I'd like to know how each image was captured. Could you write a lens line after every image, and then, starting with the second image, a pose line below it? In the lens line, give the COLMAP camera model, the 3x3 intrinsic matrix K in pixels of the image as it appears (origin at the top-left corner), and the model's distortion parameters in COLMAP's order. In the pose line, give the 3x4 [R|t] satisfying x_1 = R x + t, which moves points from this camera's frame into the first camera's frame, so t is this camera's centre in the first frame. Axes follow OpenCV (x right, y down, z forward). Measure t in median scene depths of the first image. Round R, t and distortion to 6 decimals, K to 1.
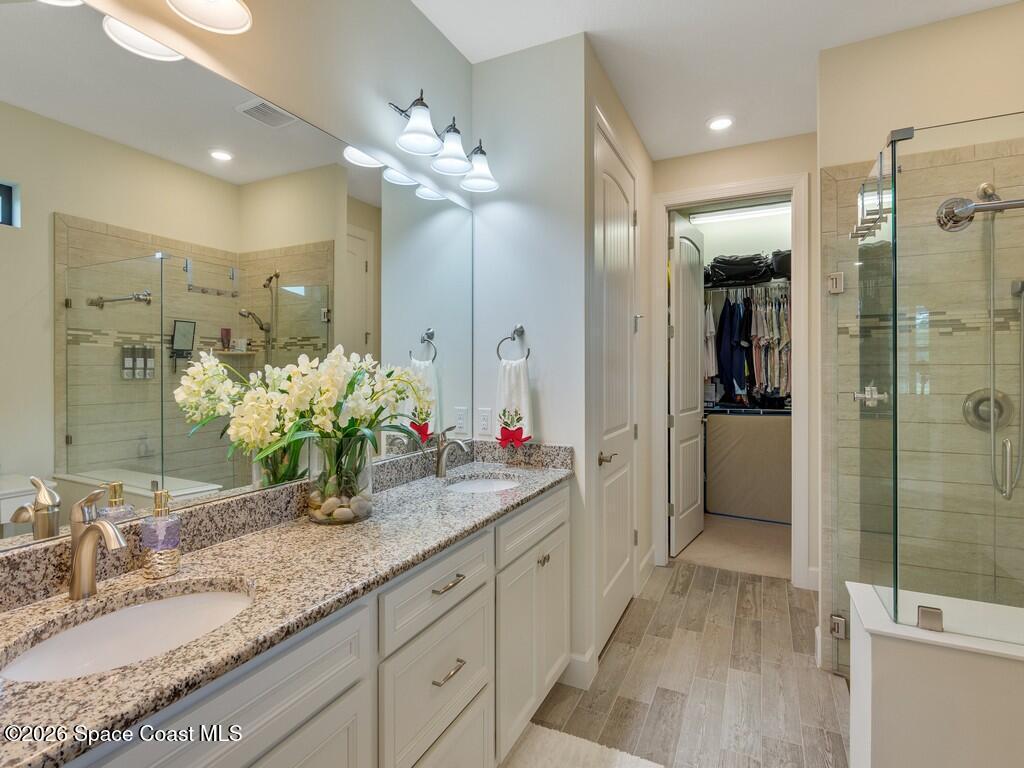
lens RADIAL K [[515.1, 0, 512.0], [0, 515.1, 384.0], [0, 0, 1]] dist [0.000616, 0.000074]
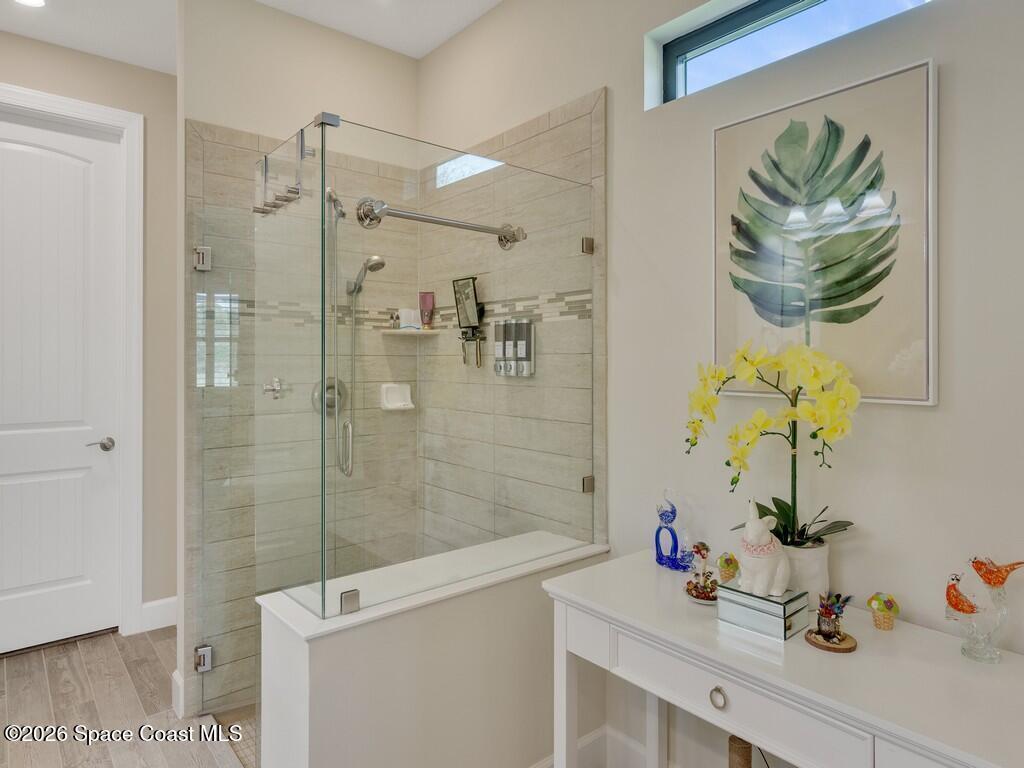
lens RADIAL K [[613.9, 0, 511.2], [0, 613.9, 369.7], [0, 0, 1]] dist [-0.001658, -0.000028]
pose [[0.407935, -0.010124, 0.912955, -0.099688], [0.023047, 0.999734, 0.000788, 0.000489], [-0.912720, 0.020719, 0.408060, 0.120554]]
